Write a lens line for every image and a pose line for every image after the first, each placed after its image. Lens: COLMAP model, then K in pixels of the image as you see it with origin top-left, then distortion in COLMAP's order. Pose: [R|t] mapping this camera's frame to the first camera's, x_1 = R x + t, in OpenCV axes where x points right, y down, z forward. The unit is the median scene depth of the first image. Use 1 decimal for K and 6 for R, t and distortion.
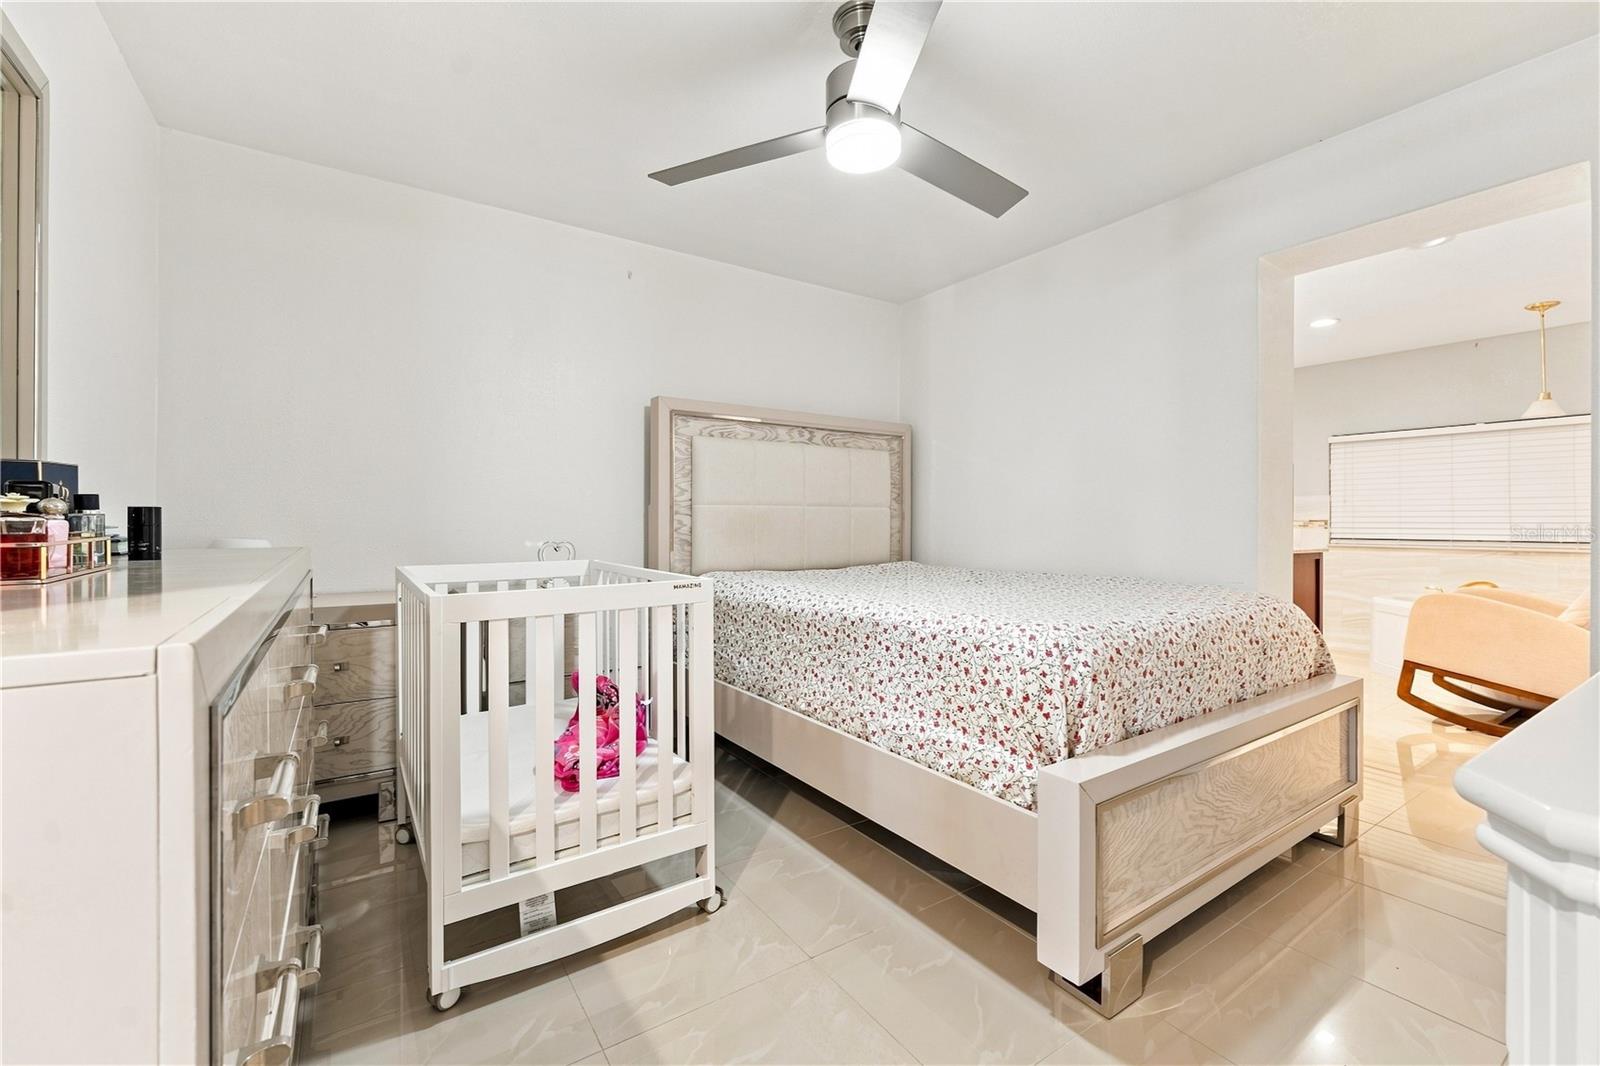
lens RADIAL K [[742.0, 0, 795.6], [0, 742.0, 513.3], [0, 0, 1]] dist [0.003016, -0.000065]
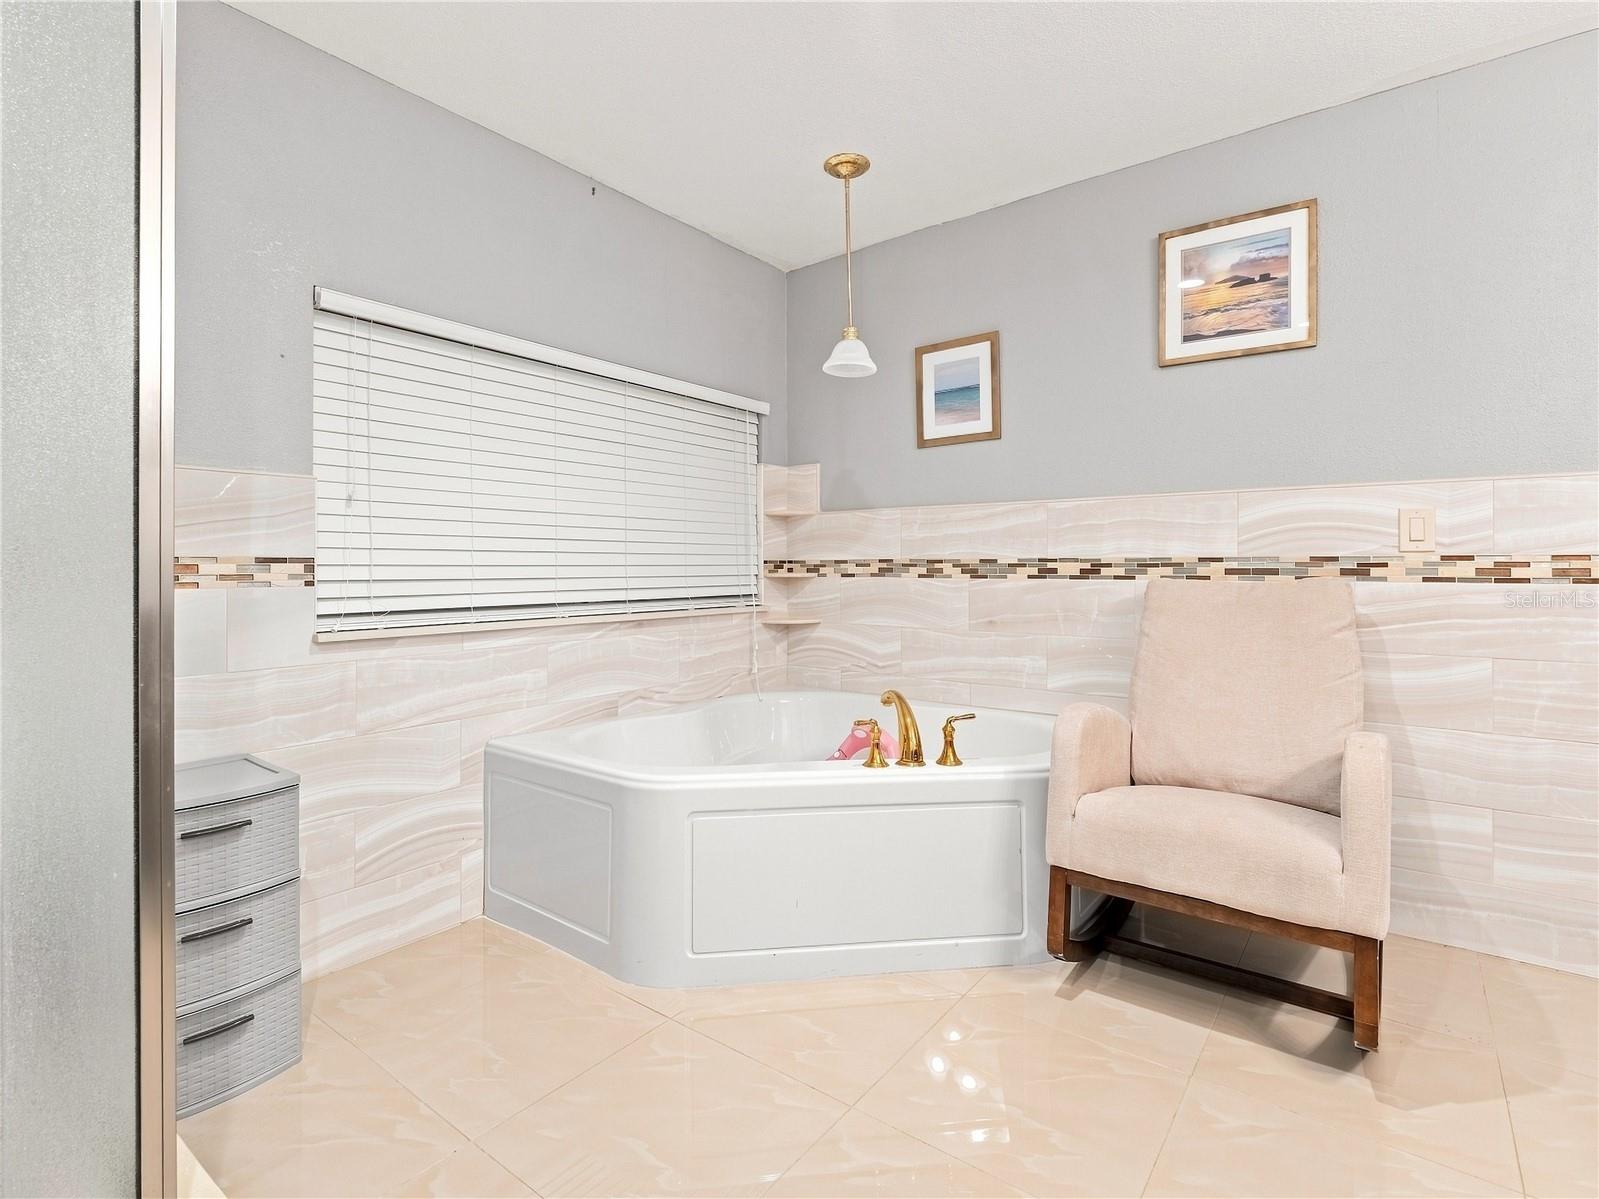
lens RADIAL K [[781.9, 0, 814.5], [0, 781.9, 569.7], [0, 0, 1]] dist [0.000653, -0.000875]
pose [[-0.317093, 0.001495, 0.948393, 0.368051], [-0.001855, 0.999996, -0.002197, 0.015044], [-0.948393, -0.002456, -0.317088, 0.953563]]
